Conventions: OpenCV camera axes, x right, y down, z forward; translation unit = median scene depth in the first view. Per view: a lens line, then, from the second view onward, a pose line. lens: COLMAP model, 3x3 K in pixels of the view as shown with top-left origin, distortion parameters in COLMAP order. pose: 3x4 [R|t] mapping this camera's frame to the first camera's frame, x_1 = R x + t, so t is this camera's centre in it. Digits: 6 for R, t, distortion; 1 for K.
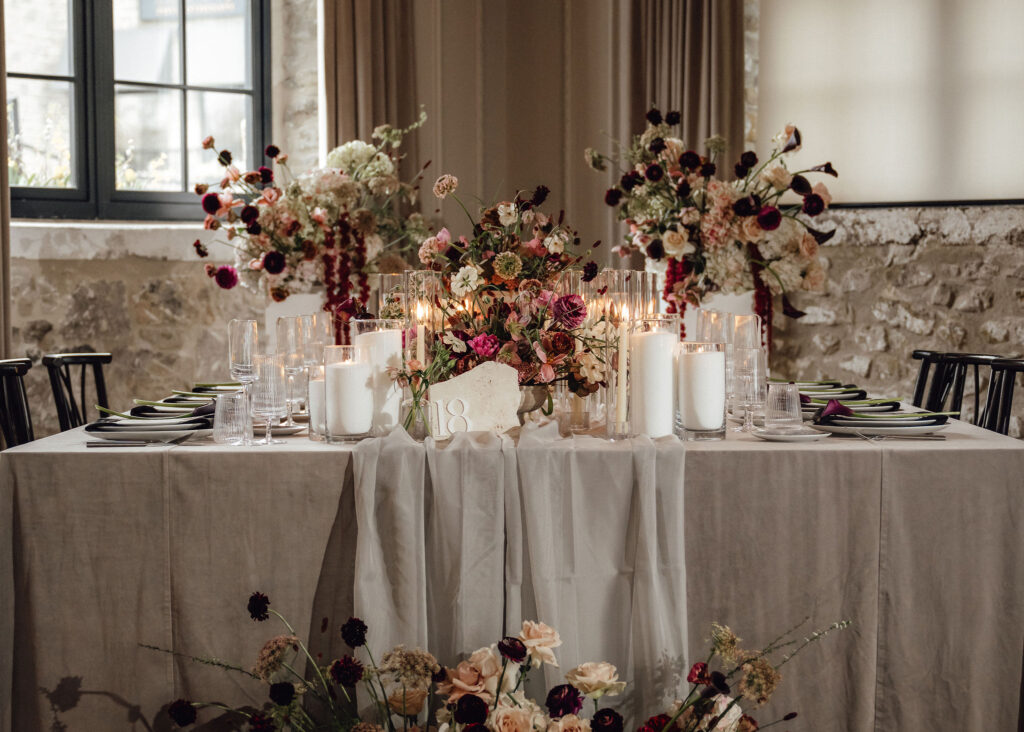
lens RADIAL K [[2150.2, 0, 512.0], [0, 2150.2, 366.0], [0, 0, 1]] dist [-0.058234, -0.207710]
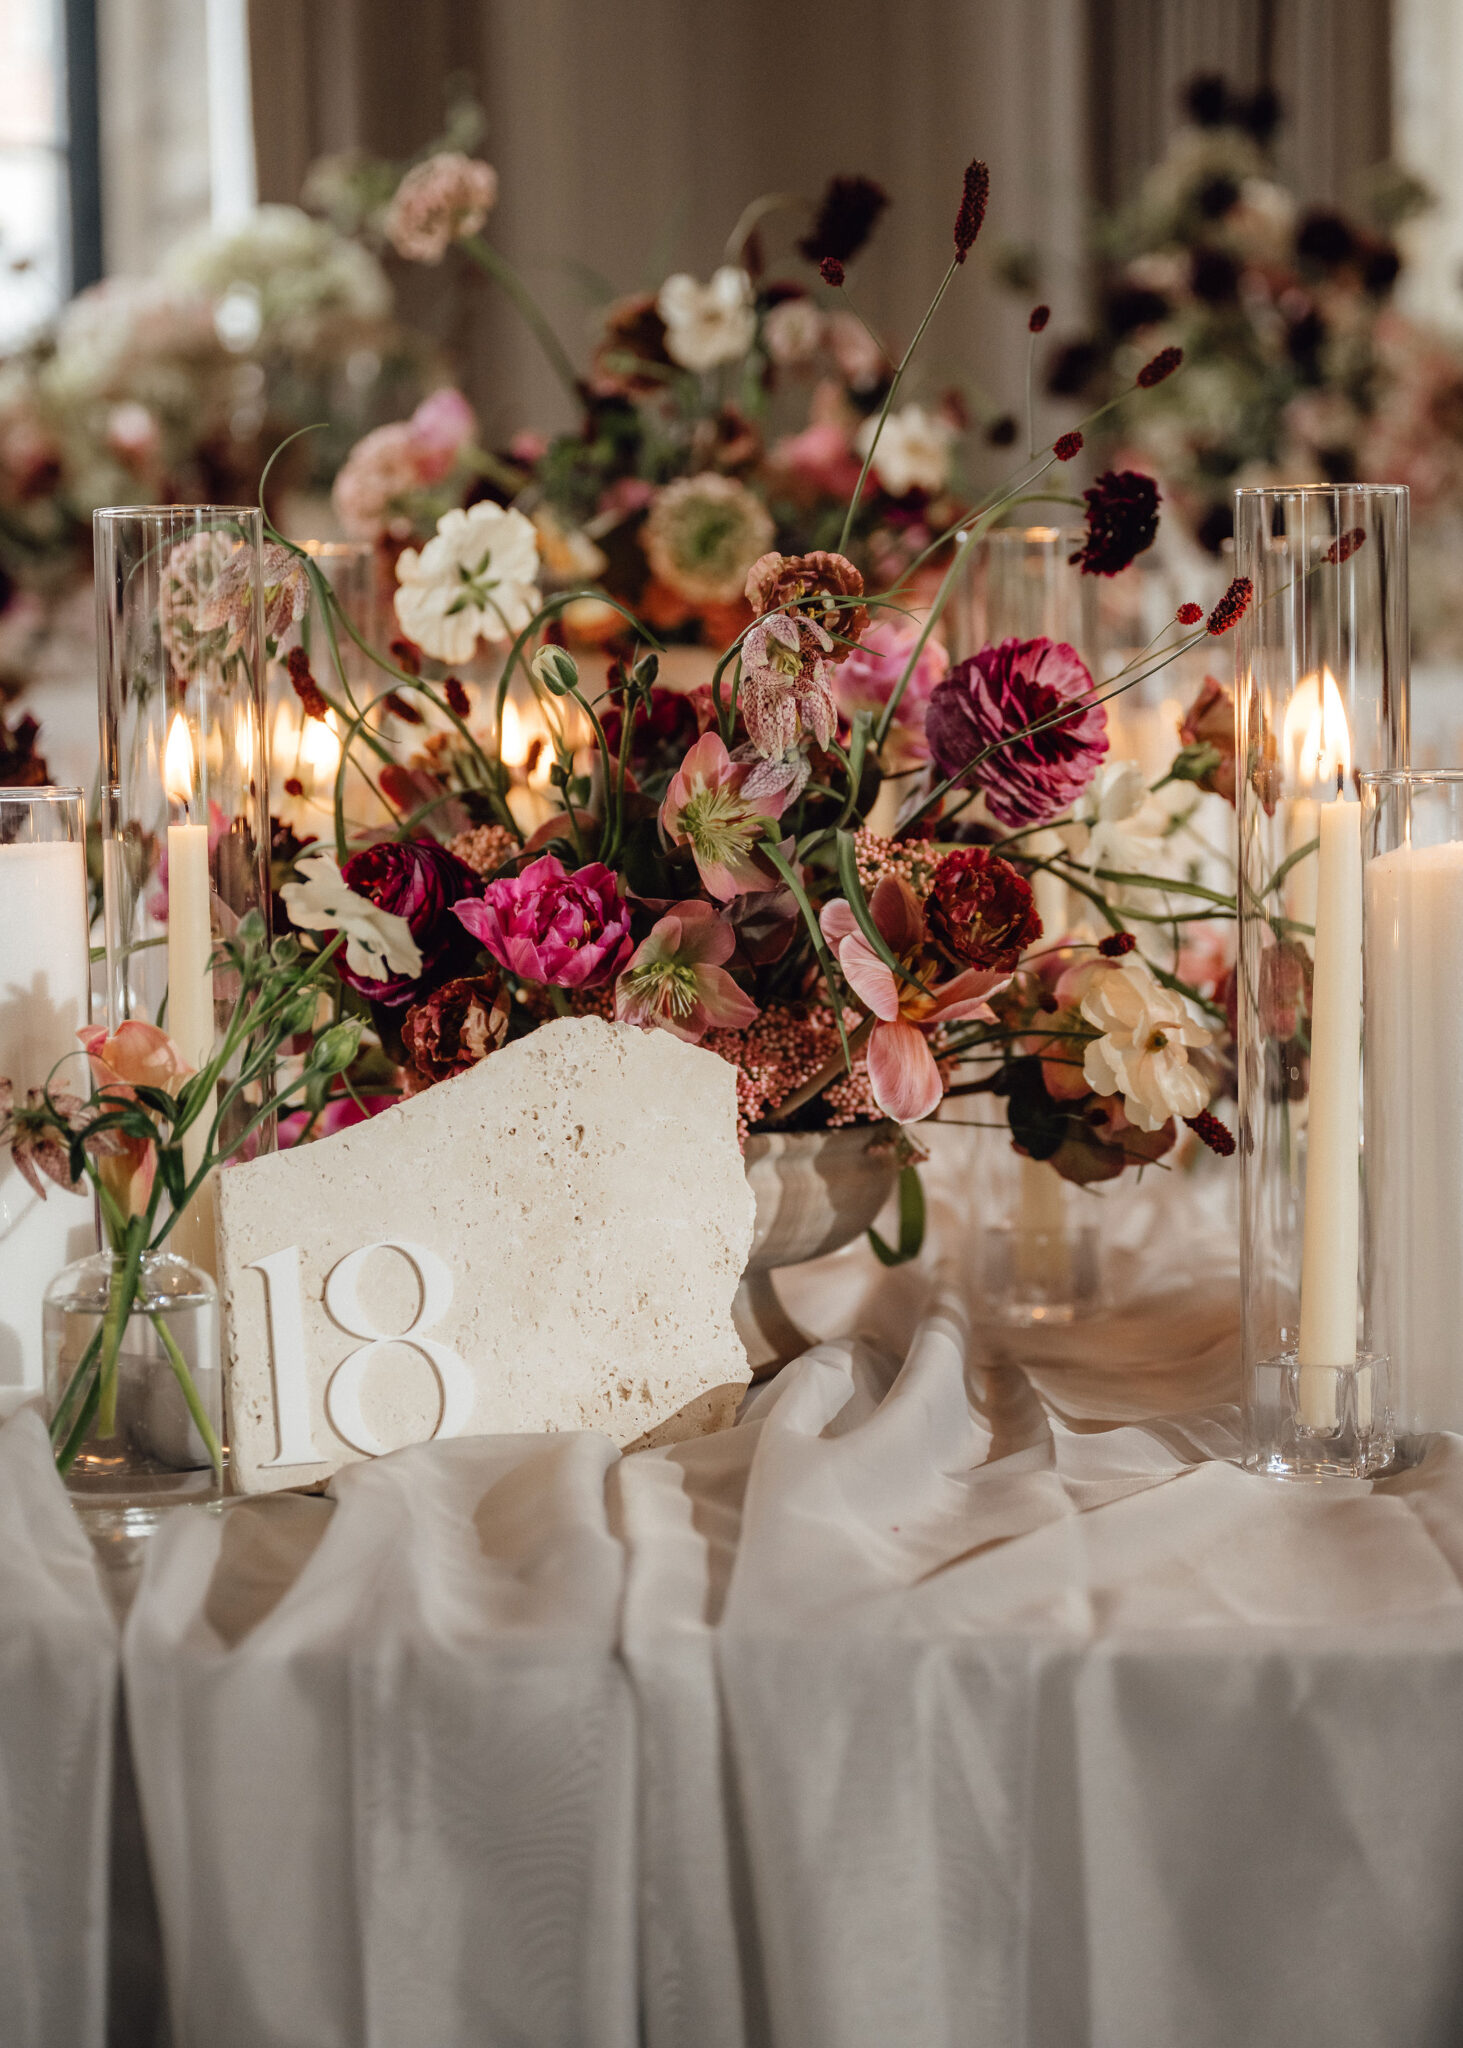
lens RADIAL K [[4436.6, 0, 731.5], [0, 4436.6, 1024.0], [0, 0, 1]] dist [-0.076163, -0.482275]
pose [[0.999912, -0.008325, -0.010325, 0.005389], [0.008720, 0.999208, 0.038825, -0.013789], [0.009994, -0.038911, 0.999193, 0.556522]]
